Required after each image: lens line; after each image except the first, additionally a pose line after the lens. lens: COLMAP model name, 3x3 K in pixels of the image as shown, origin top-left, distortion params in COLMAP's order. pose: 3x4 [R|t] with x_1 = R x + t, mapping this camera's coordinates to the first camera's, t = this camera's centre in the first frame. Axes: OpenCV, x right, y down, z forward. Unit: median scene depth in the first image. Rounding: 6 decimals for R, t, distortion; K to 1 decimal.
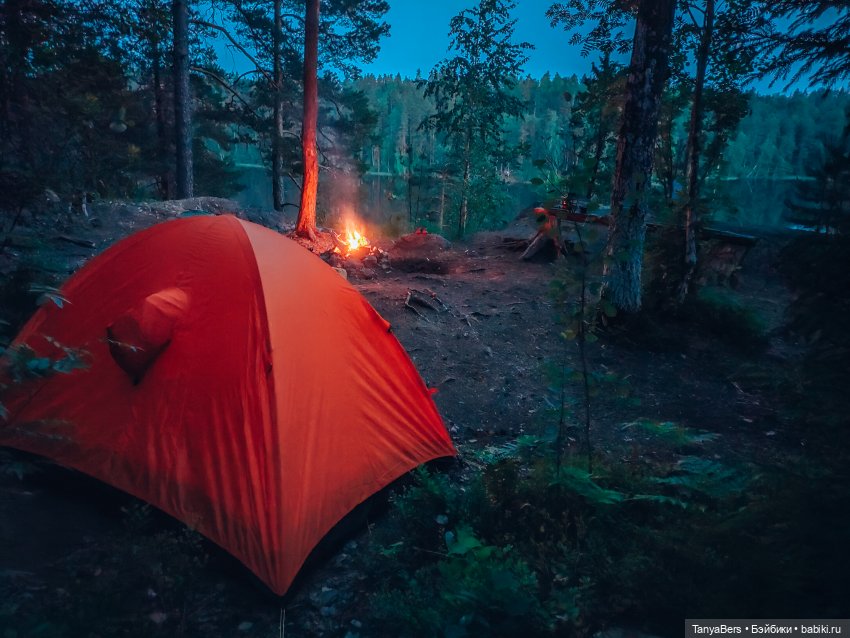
lens RADIAL K [[627.6, 0, 425.0], [0, 627.6, 319.0], [0, 0, 1]] dist [0.087213, -0.070613]
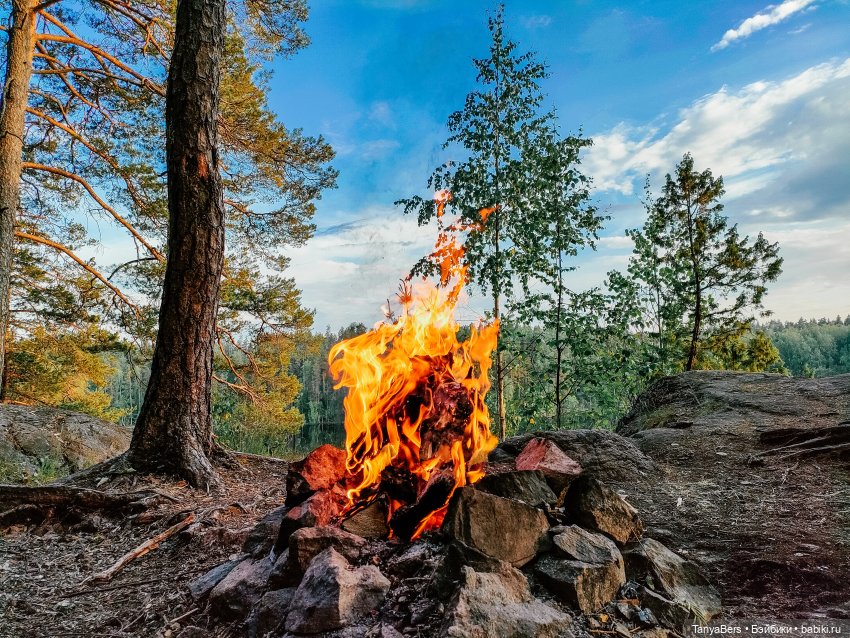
lens RADIAL K [[627.6, 0, 425.0], [0, 627.6, 319.0], [0, 0, 1]] dist [0.087213, -0.070613]
pose [[0.988390, -0.050855, 0.143176, -0.055384], [0.100417, 0.925825, -0.364369, -0.037750], [-0.114026, 0.374516, 0.920183, 0.334821]]
